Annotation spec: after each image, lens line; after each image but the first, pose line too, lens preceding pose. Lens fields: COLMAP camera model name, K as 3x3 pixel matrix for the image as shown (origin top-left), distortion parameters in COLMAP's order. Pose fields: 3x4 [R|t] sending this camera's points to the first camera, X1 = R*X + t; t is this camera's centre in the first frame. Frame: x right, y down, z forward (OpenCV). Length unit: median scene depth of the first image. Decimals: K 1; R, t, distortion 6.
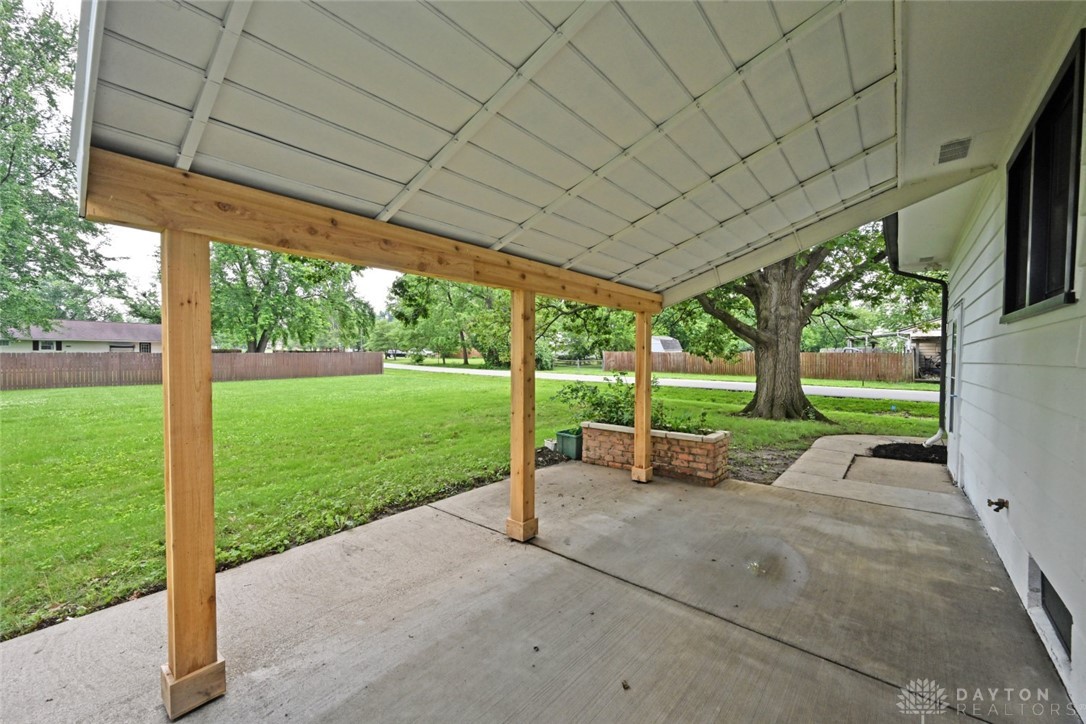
lens RADIAL K [[431.0, 0, 546.9], [0, 431.0, 361.2], [0, 0, 1]] dist [0.002840, 0.000184]
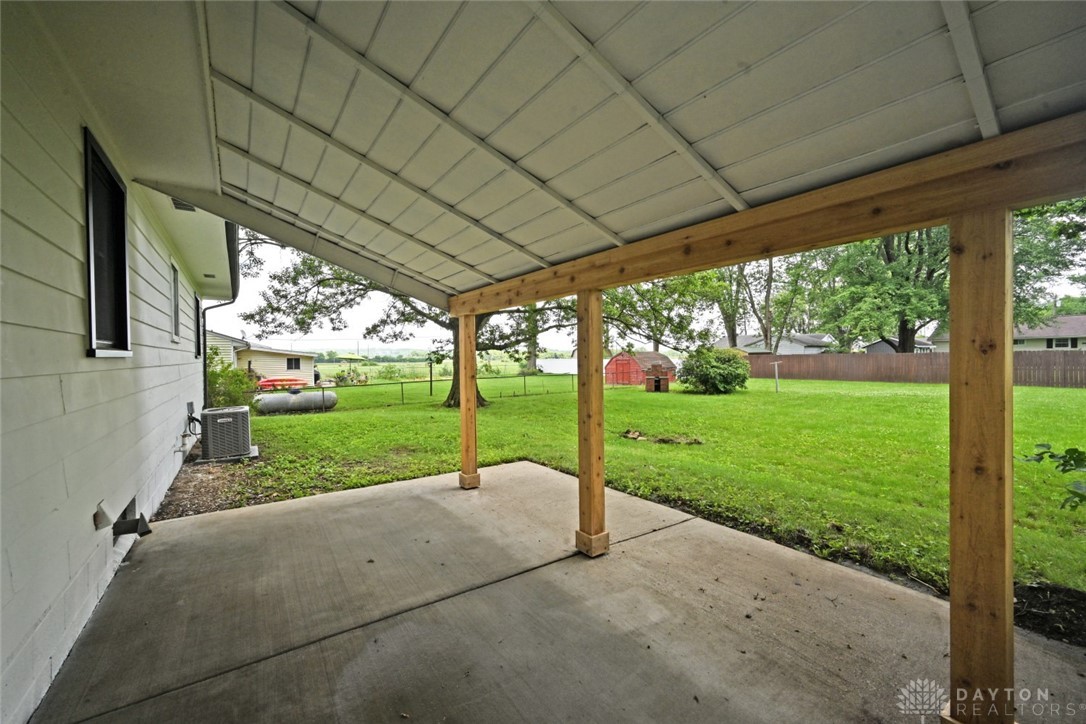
lens RADIAL K [[431.0, 0, 546.9], [0, 431.0, 361.2], [0, 0, 1]] dist [0.002840, 0.000184]
pose [[-0.255849, 0.010772, -0.966657, 0.779259], [-0.004217, 0.999916, 0.012259, -0.019961], [0.966708, 0.007213, -0.255782, 1.008819]]
